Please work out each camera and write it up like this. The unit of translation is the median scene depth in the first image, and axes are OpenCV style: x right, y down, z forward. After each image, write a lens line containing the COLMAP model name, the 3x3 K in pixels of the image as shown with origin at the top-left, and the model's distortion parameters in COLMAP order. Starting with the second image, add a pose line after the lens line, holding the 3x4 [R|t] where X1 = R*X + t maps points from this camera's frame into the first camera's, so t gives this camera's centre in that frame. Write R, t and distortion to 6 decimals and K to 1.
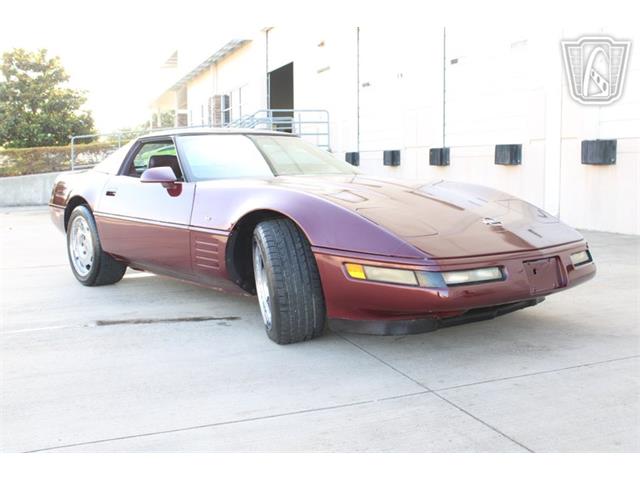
lens RADIAL K [[730.3, 0, 320.0], [0, 730.3, 240.0], [0, 0, 1]] dist [-0.069389, -0.003405]
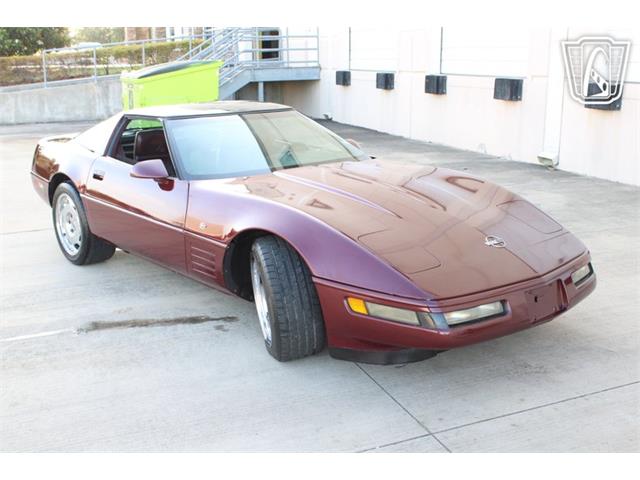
lens RADIAL K [[757.6, 0, 320.0], [0, 757.6, 240.0], [0, 0, 1]] dist [-0.066530, 0.048451]
pose [[0.999757, -0.000501, 0.022020, -0.019684], [-0.003097, 0.986614, 0.163044, -0.168712], [-0.021806, -0.163073, 0.986373, -0.001744]]
